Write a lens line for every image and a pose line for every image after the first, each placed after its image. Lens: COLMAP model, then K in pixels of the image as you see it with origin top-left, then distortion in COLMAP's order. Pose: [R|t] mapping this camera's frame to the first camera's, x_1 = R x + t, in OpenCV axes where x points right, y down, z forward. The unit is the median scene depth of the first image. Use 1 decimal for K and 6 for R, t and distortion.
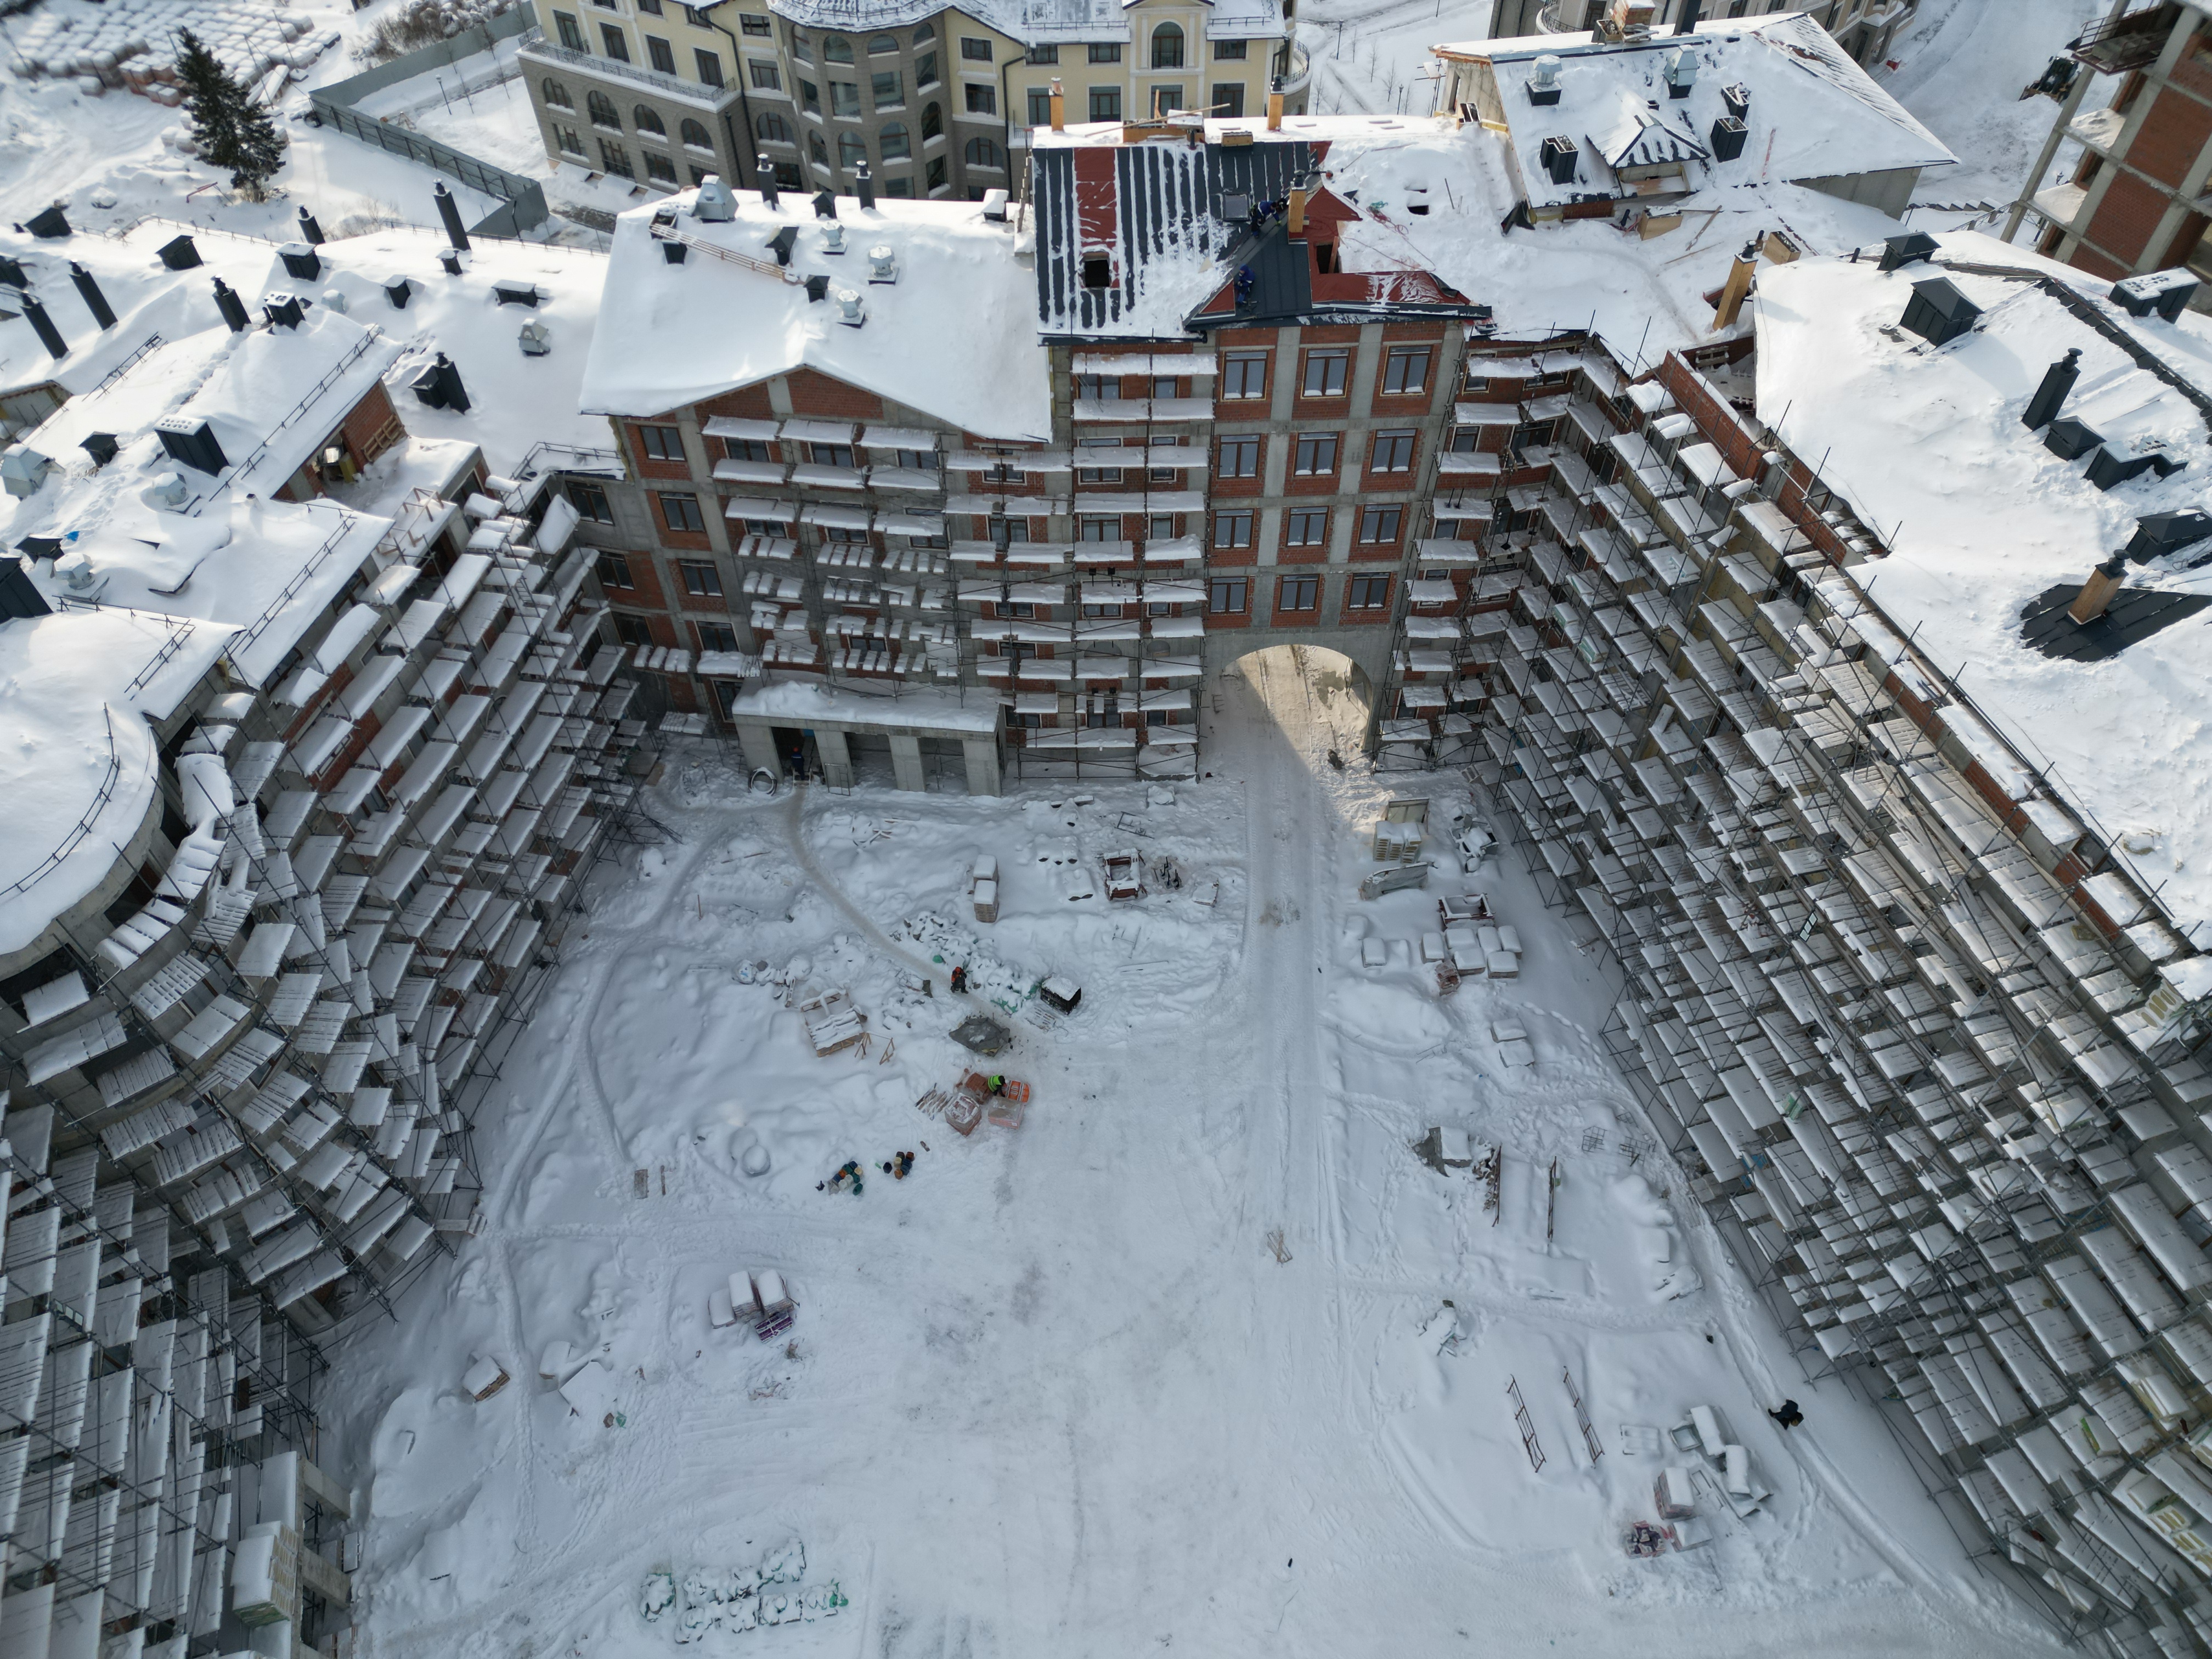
lens RADIAL K [[1549.3, 0, 1122.4], [0, 1549.3, 839.9], [0, 0, 1]] dist [0.062091, -0.007939]
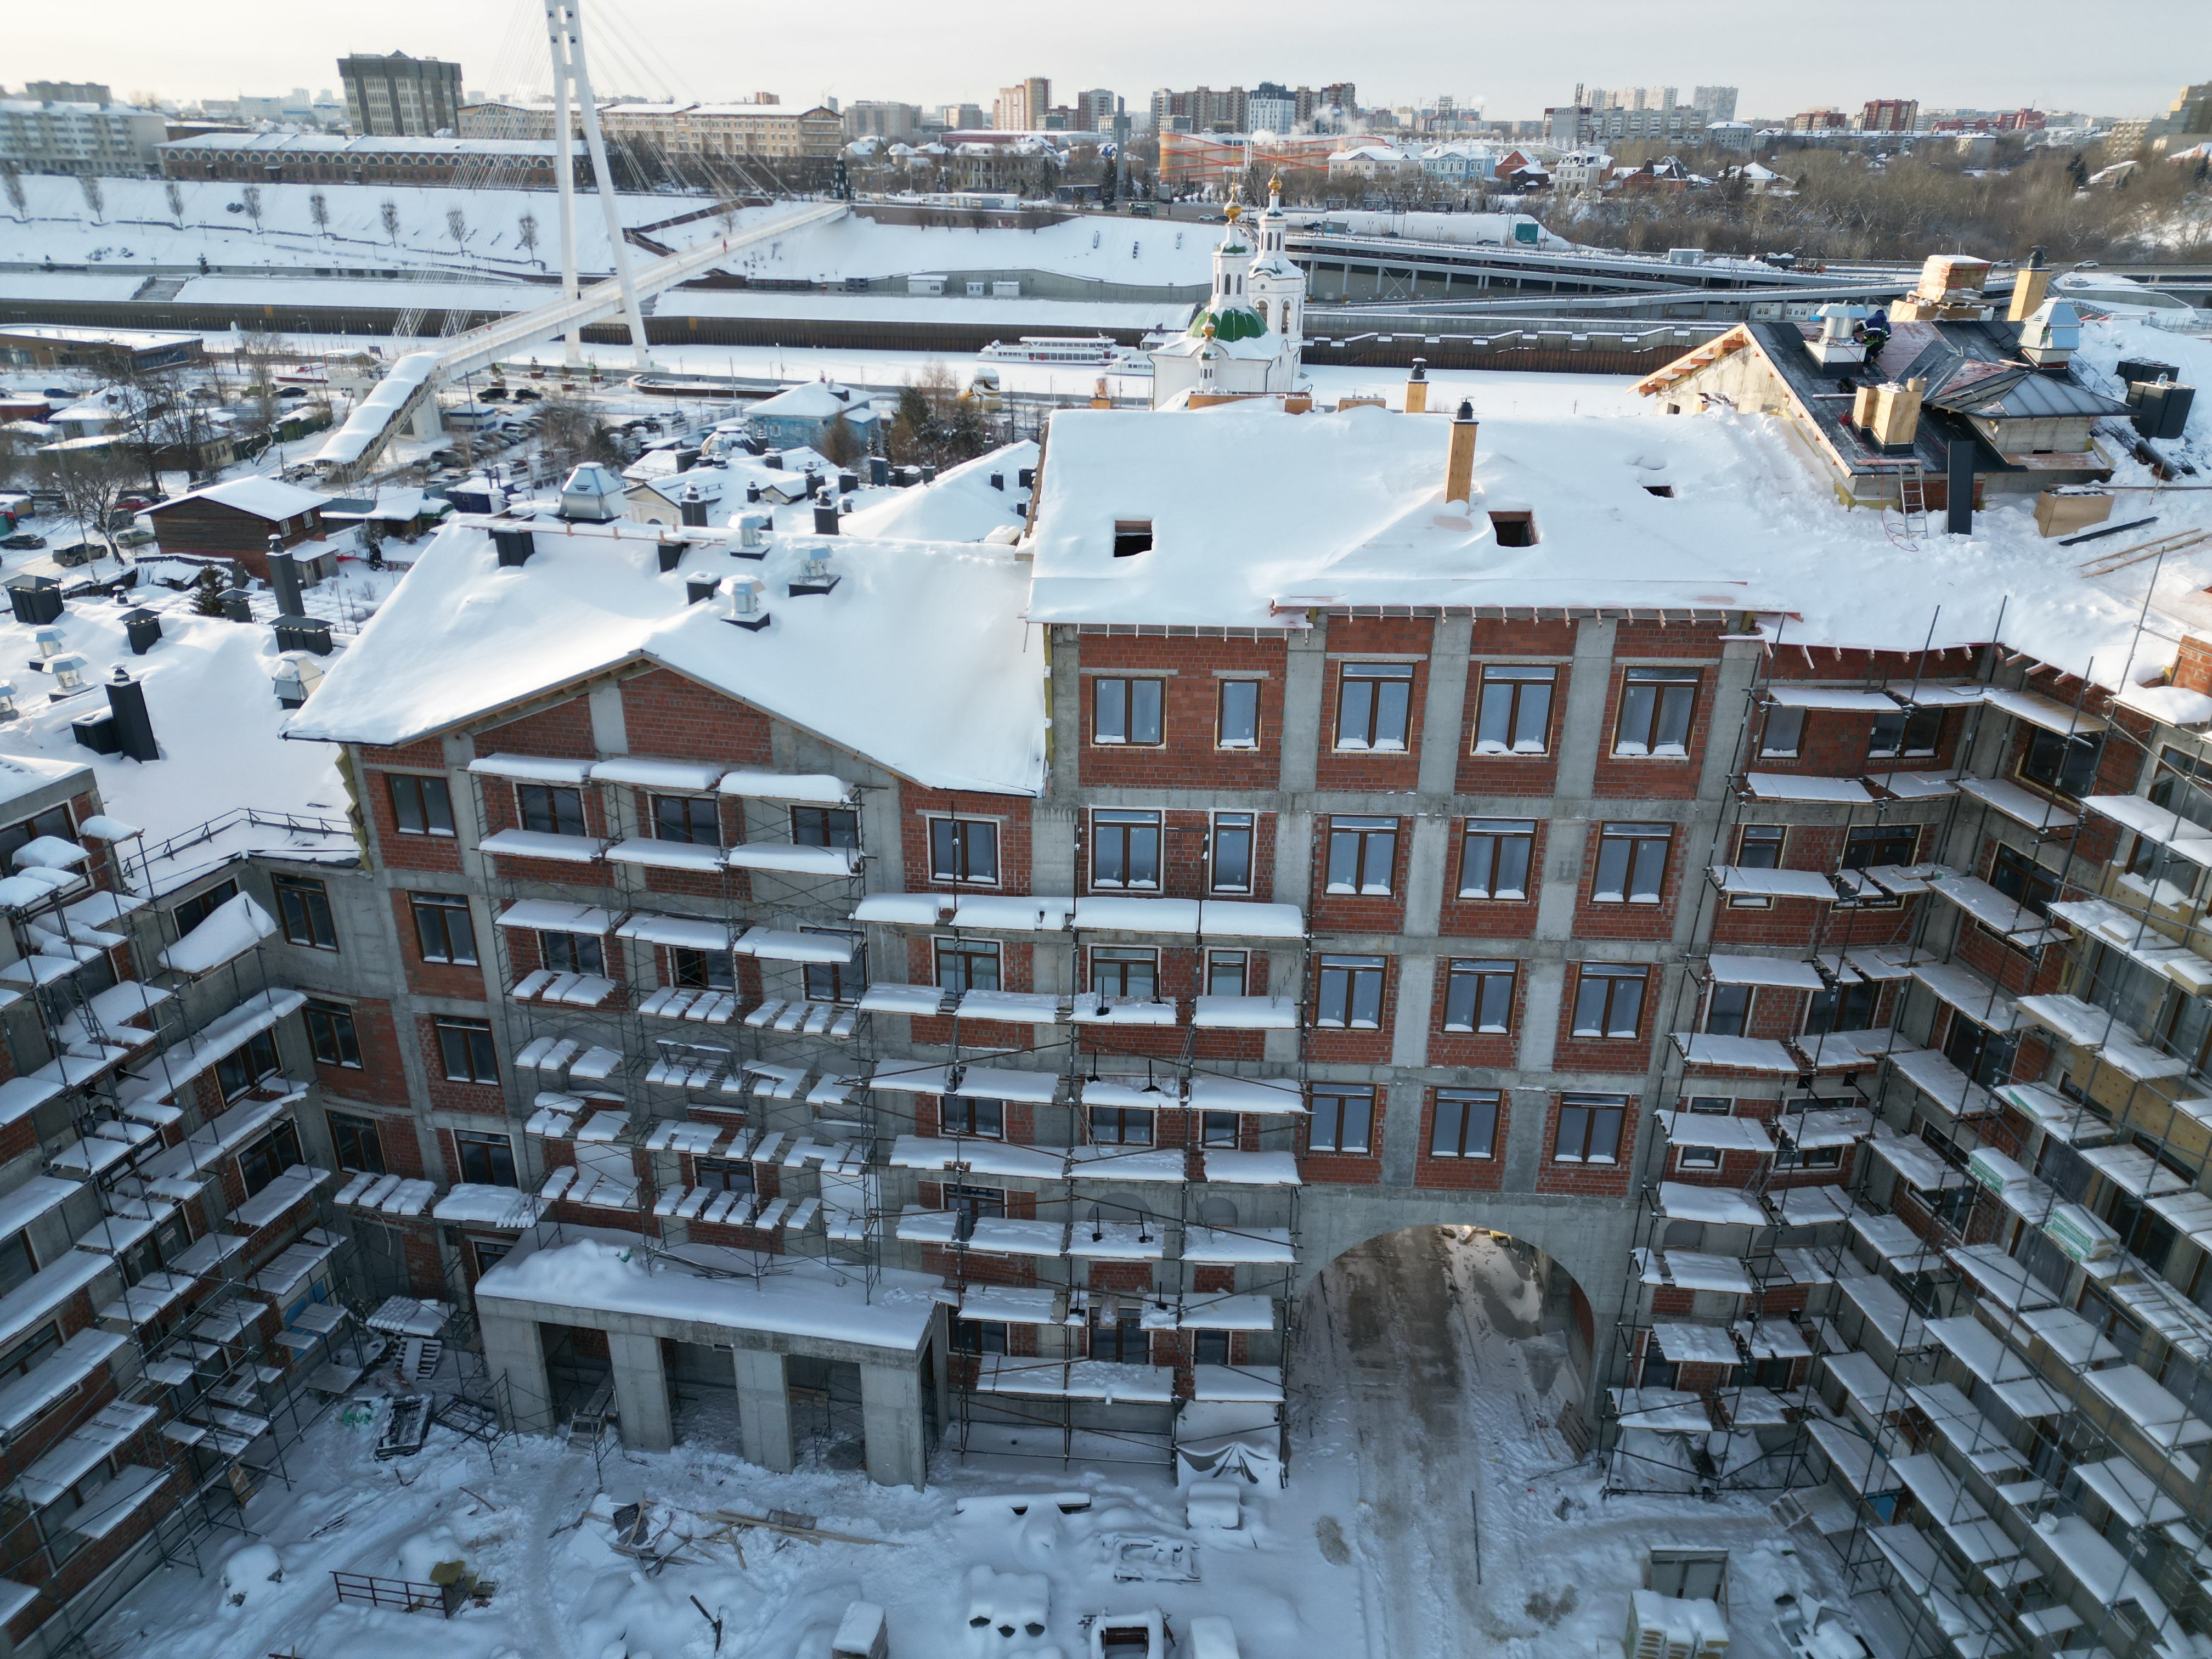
lens RADIAL K [[1549.3, 0, 1111.1], [0, 1549.3, 820.4], [0, 0, 1]] dist [0.062091, -0.007939]
pose [[0.996652, 0.041533, -0.070420, 0.019332], [-0.069392, 0.885188, -0.460030, 0.016191], [0.043229, 0.463377, 0.885106, 0.440965]]
